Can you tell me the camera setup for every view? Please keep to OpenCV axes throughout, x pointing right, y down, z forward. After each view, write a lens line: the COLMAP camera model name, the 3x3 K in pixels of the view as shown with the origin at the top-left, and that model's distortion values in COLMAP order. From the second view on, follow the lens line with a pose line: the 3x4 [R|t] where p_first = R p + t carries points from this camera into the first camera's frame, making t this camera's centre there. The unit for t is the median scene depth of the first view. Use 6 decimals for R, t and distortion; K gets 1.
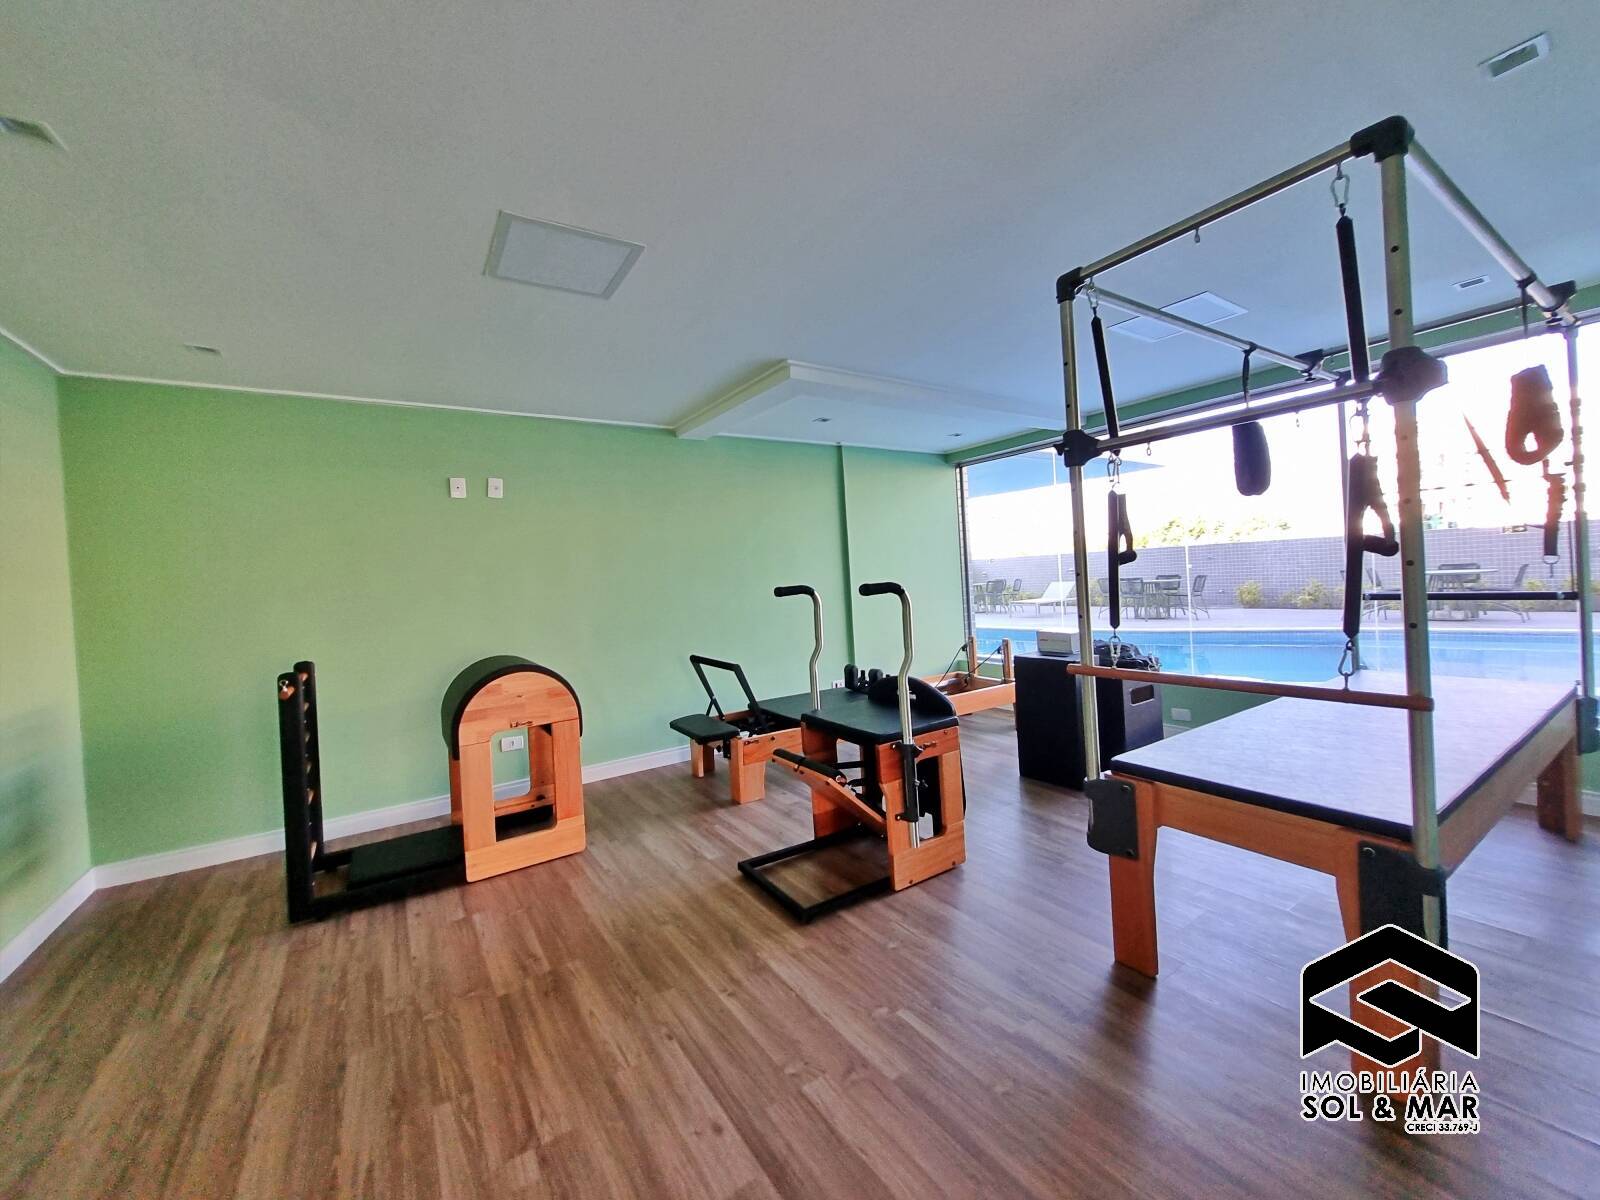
lens RADIAL K [[625.3, 0, 789.9], [0, 625.3, 576.8], [0, 0, 1]] dist [0.008422, -0.003583]
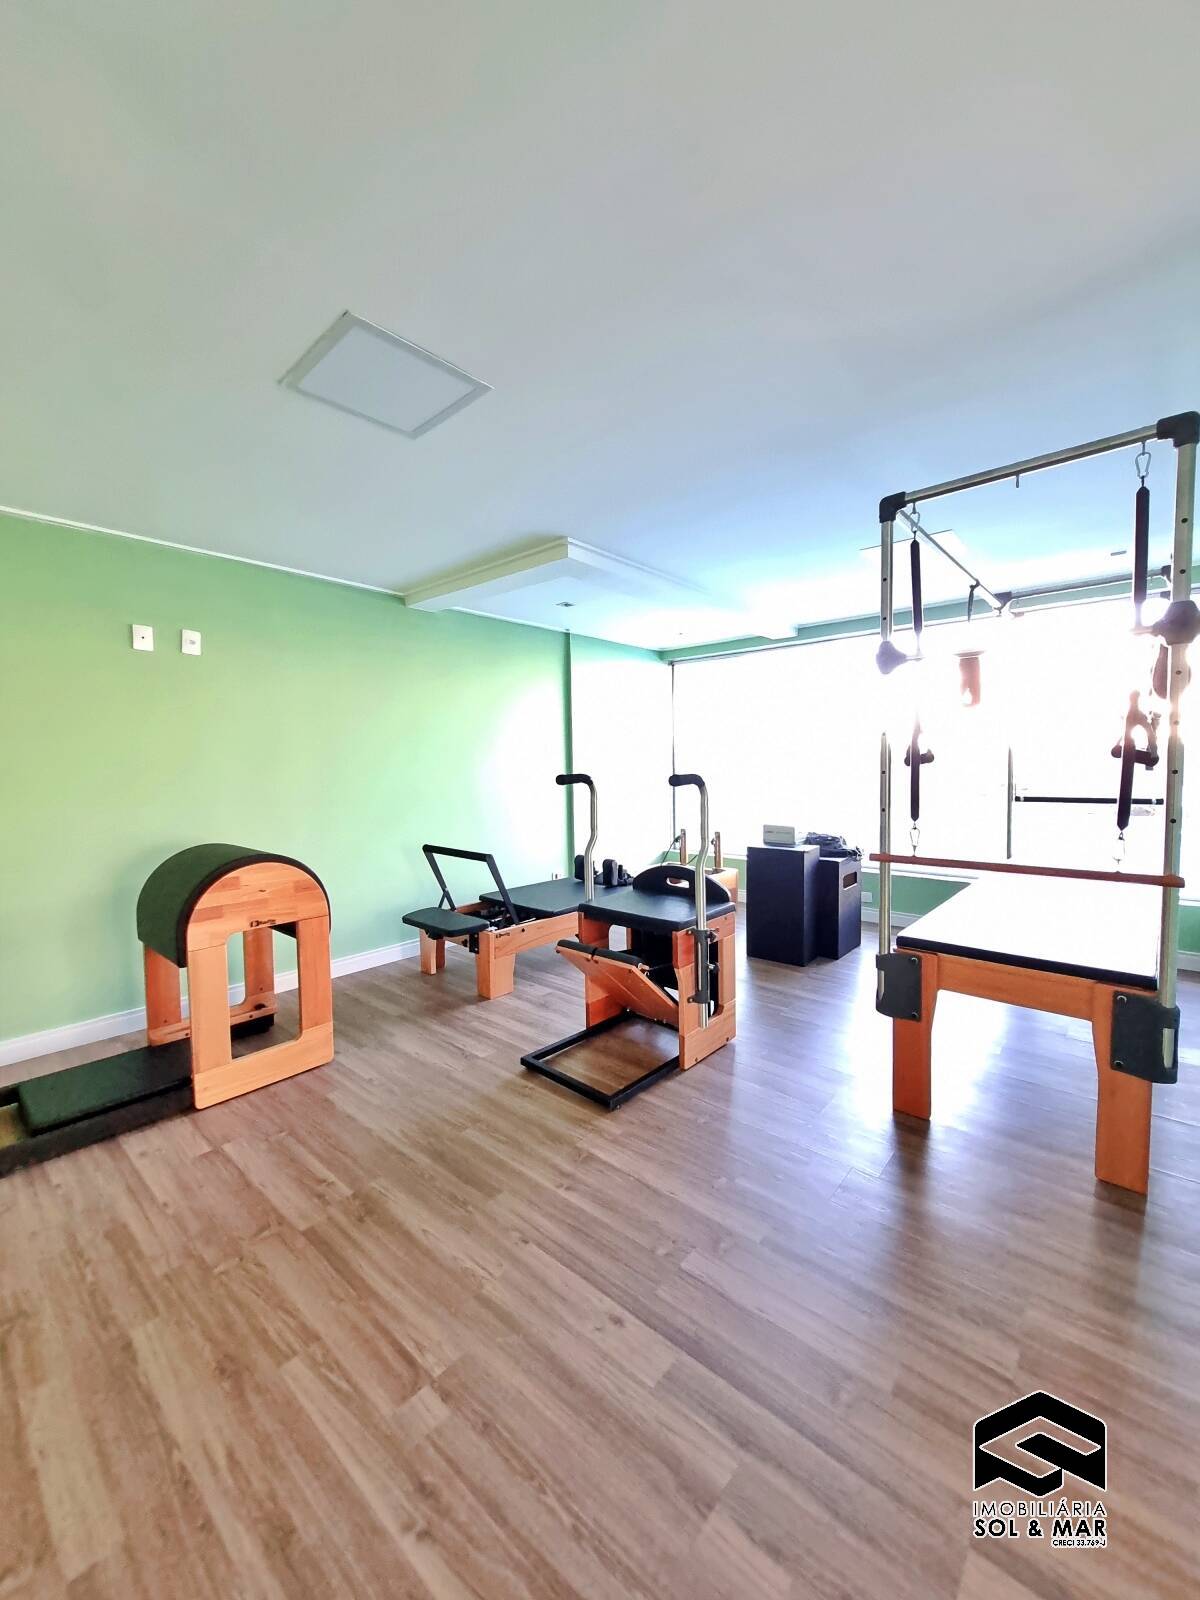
lens RADIAL K [[625.3, 0, 617.0], [0, 625.3, 791.5], [0, 0, 1]] dist [0.008422, -0.003583]
pose [[0.958842, 0.027544, 0.282603, -0.244210], [-0.038254, 0.998741, 0.032450, 0.010405], [-0.281353, -0.041925, 0.958688, 0.052485]]
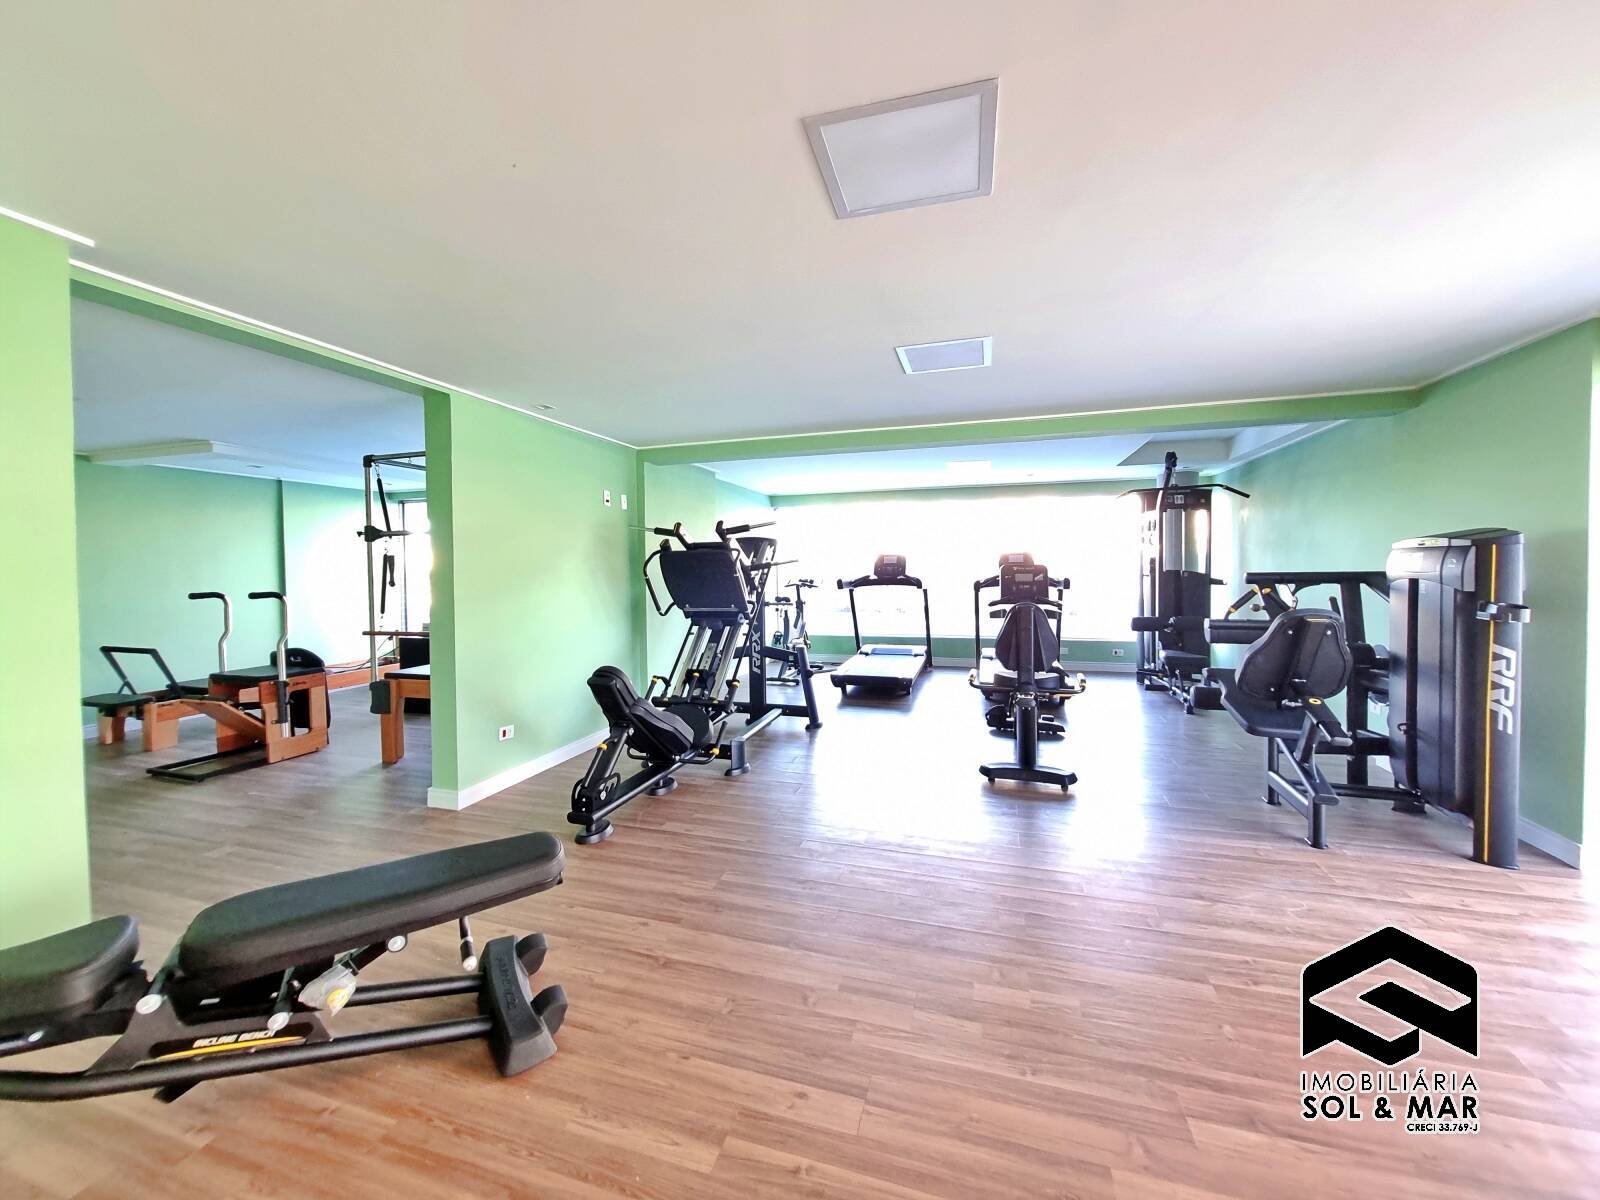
lens RADIAL K [[625.3, 0, 793.8], [0, 625.3, 579.5], [0, 0, 1]] dist [0.008422, -0.003583]
pose [[0.770120, 0.032065, 0.637093, 0.160268], [-0.029338, 0.999459, -0.014839, -0.042561], [-0.637225, -0.007263, 0.770644, -1.333255]]
